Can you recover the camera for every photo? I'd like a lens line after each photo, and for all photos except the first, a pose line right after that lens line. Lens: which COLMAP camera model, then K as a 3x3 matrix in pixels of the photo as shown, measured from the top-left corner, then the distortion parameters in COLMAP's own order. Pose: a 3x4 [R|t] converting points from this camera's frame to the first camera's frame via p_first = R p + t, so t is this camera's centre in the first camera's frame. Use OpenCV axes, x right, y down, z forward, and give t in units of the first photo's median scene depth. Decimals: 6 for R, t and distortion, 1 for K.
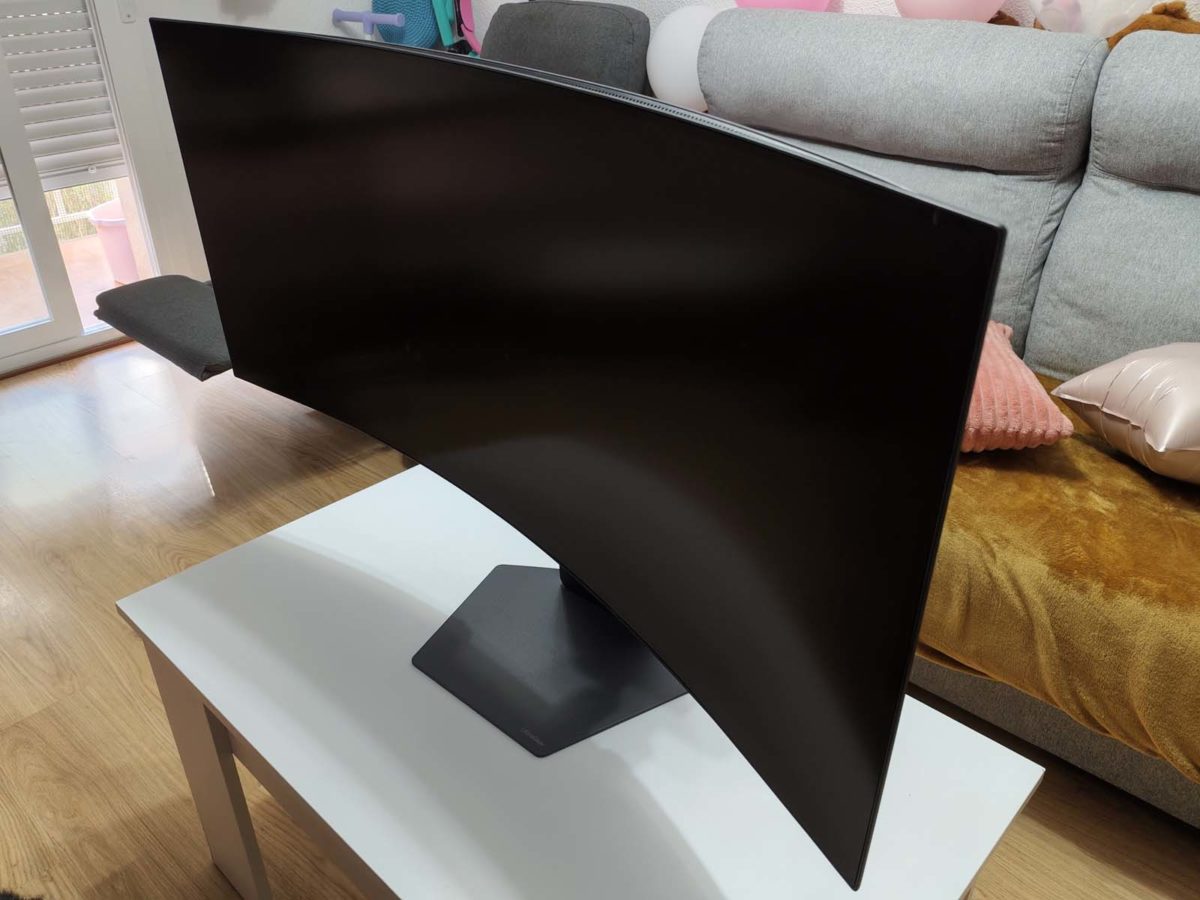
lens RADIAL K [[927.7, 0, 598.7], [0, 927.7, 445.6], [0, 0, 1]] dist [-0.001056, -0.009975]
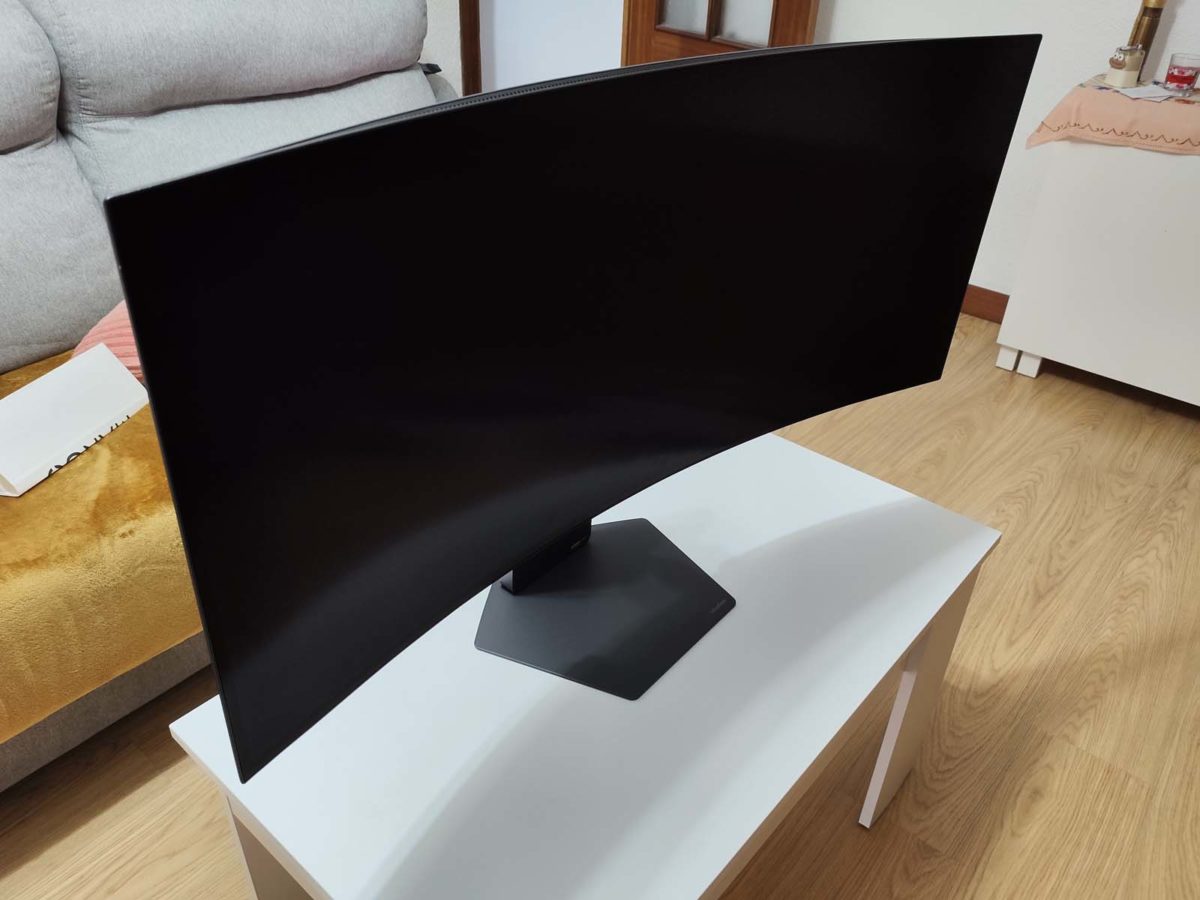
lens RADIAL K [[975.1, 0, 596.4], [0, 975.1, 450.7], [0, 0, 1]] dist [-0.003446, -0.057461]
pose [[-0.074310, -0.526042, 0.847206, -0.595676], [0.452605, 0.739224, 0.498694, -0.310012], [-0.888609, 0.420508, 0.183158, 0.482629]]
